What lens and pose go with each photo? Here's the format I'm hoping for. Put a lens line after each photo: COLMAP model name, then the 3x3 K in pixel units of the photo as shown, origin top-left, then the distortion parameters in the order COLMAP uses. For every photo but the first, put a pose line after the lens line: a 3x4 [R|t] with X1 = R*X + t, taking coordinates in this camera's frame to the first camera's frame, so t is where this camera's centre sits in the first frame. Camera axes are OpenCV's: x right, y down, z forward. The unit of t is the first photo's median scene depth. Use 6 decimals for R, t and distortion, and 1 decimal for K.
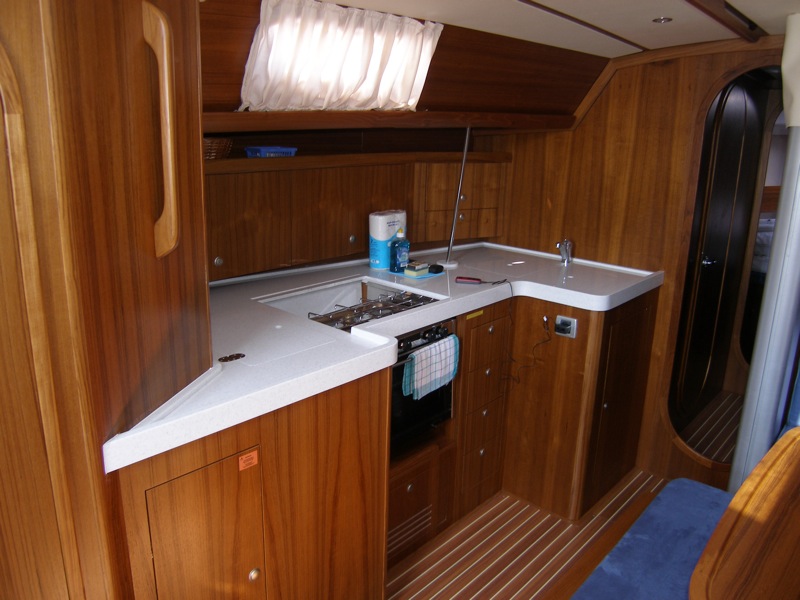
lens RADIAL K [[644.8, 0, 404.8], [0, 644.8, 300.8], [0, 0, 1]] dist [-0.102722, 0.037203]
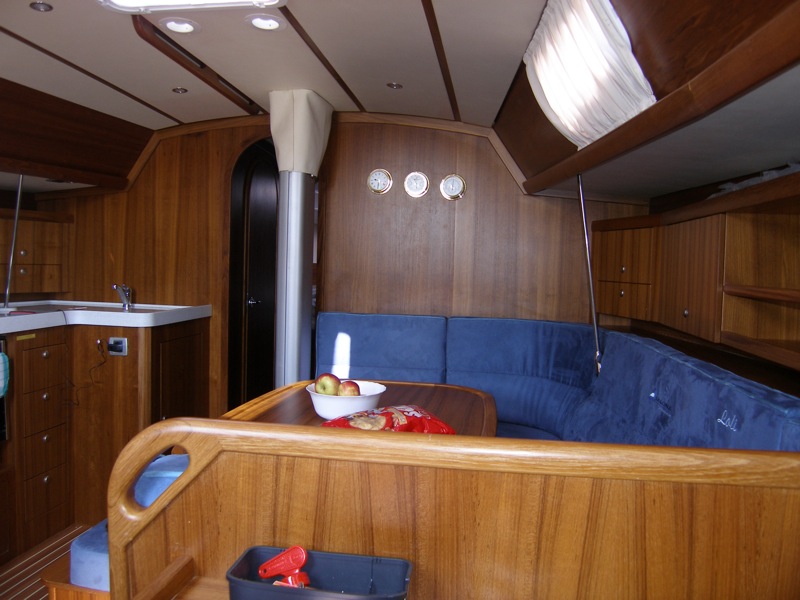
lens RADIAL K [[644.8, 0, 399.9], [0, 644.8, 297.5], [0, 0, 1]] dist [-0.102722, 0.037203]
pose [[0.842193, -0.025683, 0.538565, 0.066551], [0.135667, 0.976822, -0.165570, 0.186844], [-0.521829, 0.212508, 0.826157, -0.165945]]
